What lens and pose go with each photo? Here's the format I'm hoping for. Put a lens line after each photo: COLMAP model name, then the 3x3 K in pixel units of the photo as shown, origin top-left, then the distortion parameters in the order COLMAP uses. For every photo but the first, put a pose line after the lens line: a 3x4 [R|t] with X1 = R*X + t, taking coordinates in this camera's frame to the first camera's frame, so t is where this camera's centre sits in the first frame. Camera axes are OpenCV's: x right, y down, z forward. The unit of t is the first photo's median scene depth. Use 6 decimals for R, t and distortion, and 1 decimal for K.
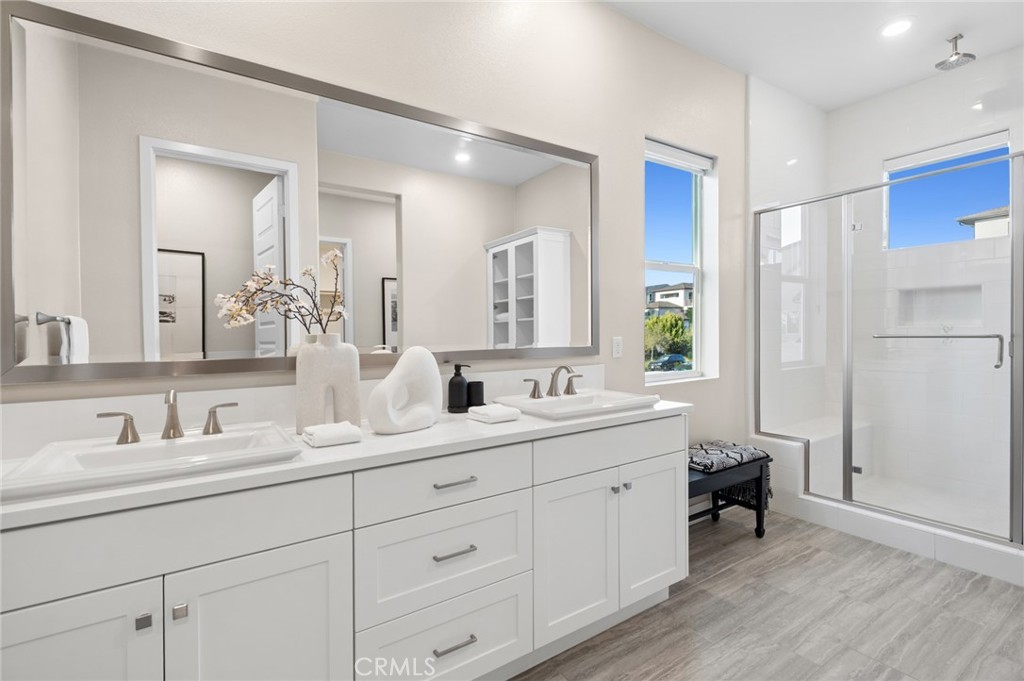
lens RADIAL K [[469.7, 0, 513.9], [0, 469.7, 341.2], [0, 0, 1]] dist [0.003261, 0.000203]
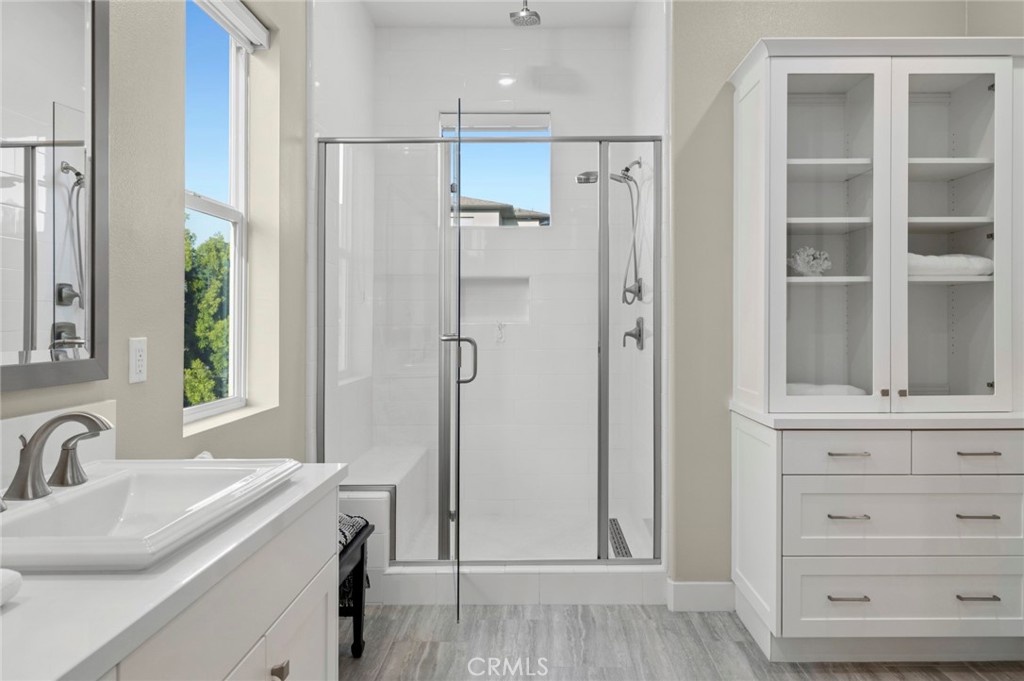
lens RADIAL K [[687.9, 0, 511.5], [0, 687.9, 329.7], [0, 0, 1]] dist [0.007208, 0.000019]
pose [[0.565008, 0.004774, 0.825072, -0.120004], [0.011848, 0.999833, -0.013898, -0.002326], [-0.825000, 0.017628, 0.564857, 0.309869]]
